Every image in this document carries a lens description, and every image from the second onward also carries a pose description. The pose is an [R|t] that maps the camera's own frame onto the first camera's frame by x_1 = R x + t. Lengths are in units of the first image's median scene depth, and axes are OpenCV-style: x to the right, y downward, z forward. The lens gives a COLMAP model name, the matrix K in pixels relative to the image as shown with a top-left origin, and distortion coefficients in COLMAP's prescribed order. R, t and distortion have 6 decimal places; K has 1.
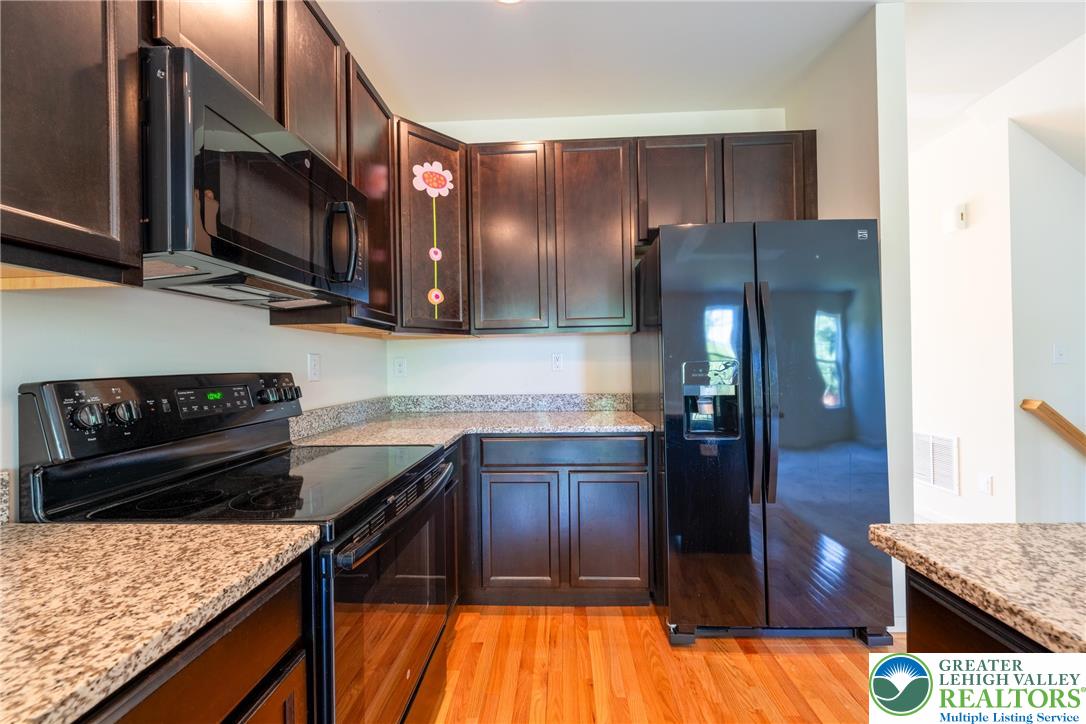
lens RADIAL K [[418.8, 0, 537.9], [0, 418.8, 361.3], [0, 0, 1]] dist [0.000722, -0.001176]
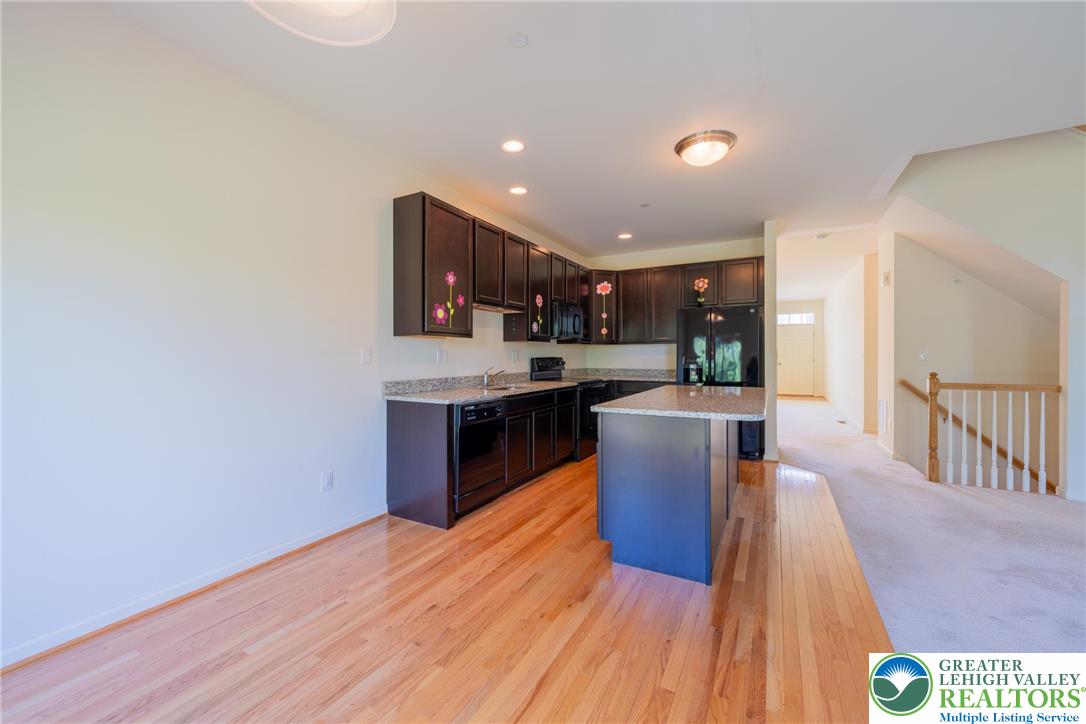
lens RADIAL K [[418.8, 0, 536.3], [0, 418.8, 356.5], [0, 0, 1]] dist [0.000722, -0.001176]
pose [[0.887974, 0.018067, -0.459539, 0.631489], [-0.011697, 0.999792, 0.016705, -0.027381], [0.459745, -0.009458, 0.888000, -1.662376]]
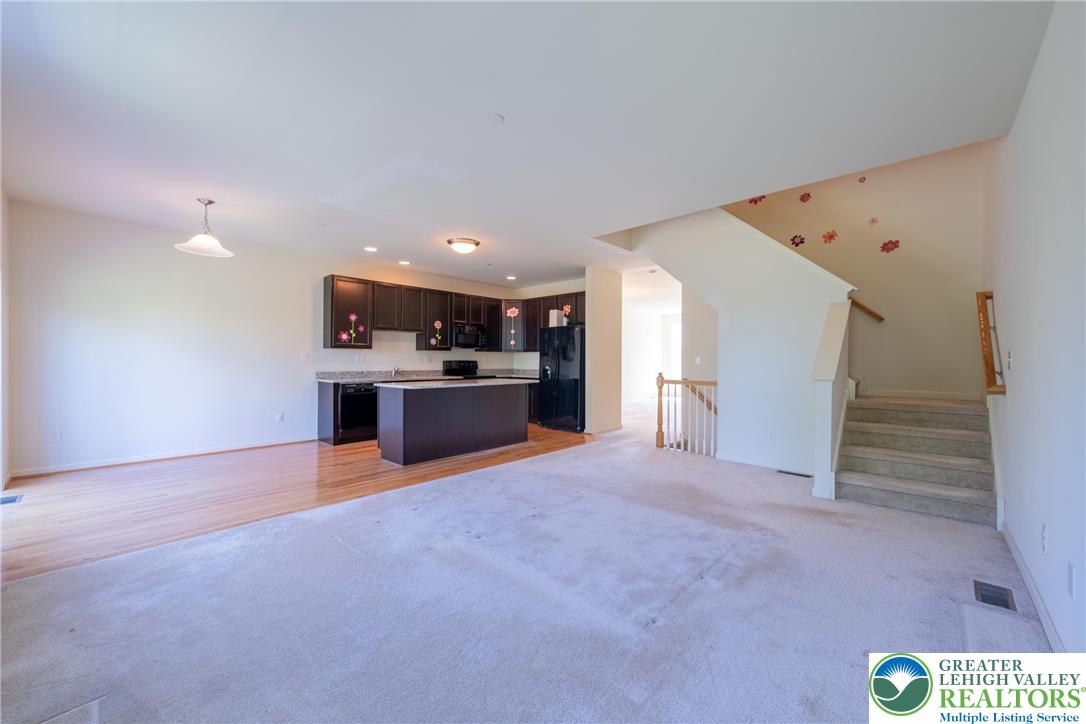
lens RADIAL K [[418.8, 0, 543.1], [0, 418.8, 360.5], [0, 0, 1]] dist [0.000722, -0.001176]
pose [[0.759350, 0.023100, -0.650273, 2.505361], [-0.015550, 0.999728, 0.017356, -0.059277], [0.650497, -0.003067, 0.759503, -1.768973]]
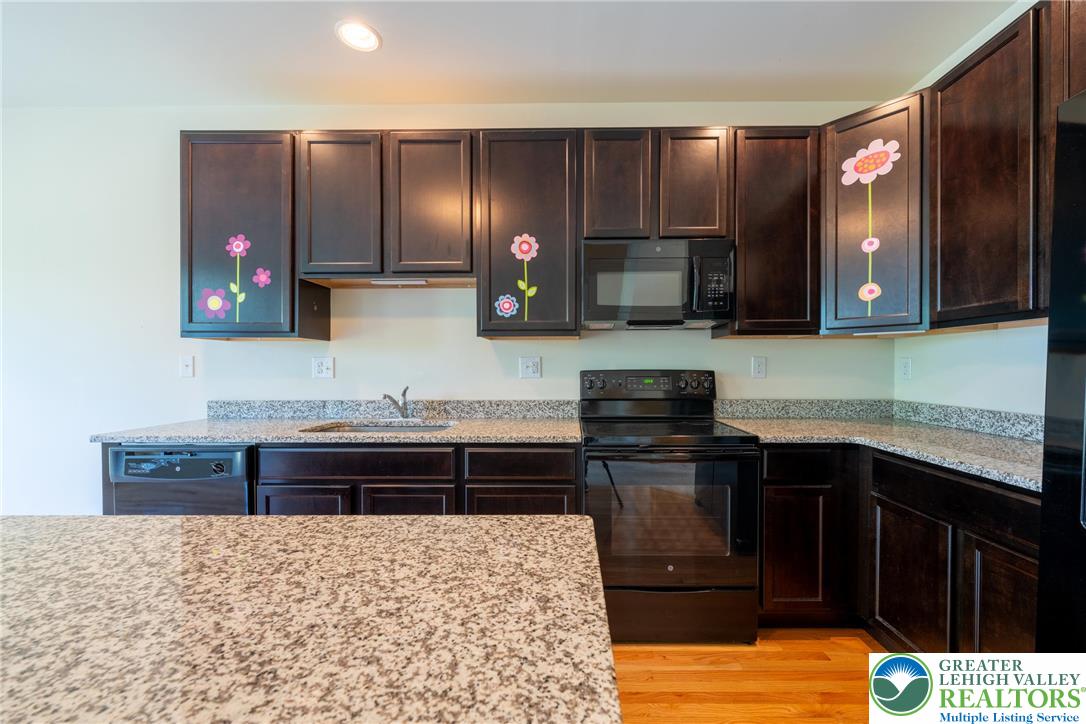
lens RADIAL K [[418.8, 0, 560.7], [0, 418.8, 366.2], [0, 0, 1]] dist [0.000722, -0.001176]
pose [[0.025171, 0.015785, -0.999559, 0.651232], [0.007134, 0.999847, 0.015969, -0.012054], [0.999658, -0.007533, 0.025054, 0.304141]]
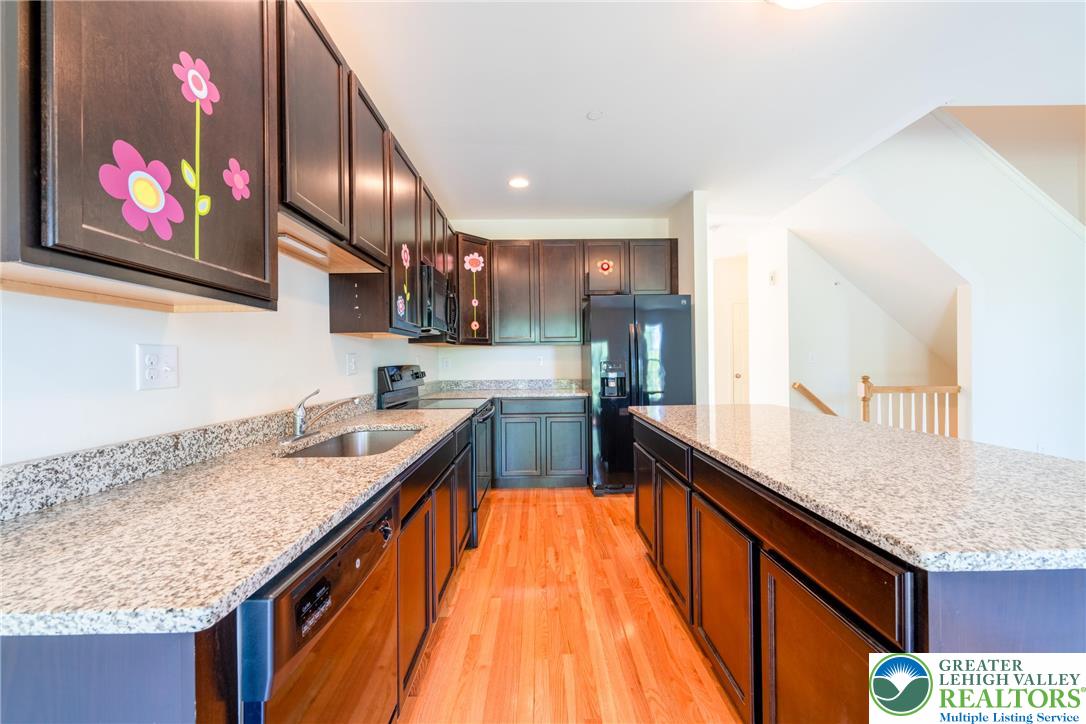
lens RADIAL K [[418.8, 0, 538.8], [0, 418.8, 359.2], [0, 0, 1]] dist [0.000722, -0.001176]
pose [[0.999249, 0.005358, 0.038383, -0.031583], [-0.005369, 0.999986, 0.000178, -0.006958], [-0.038382, -0.000384, 0.999263, -0.871479]]
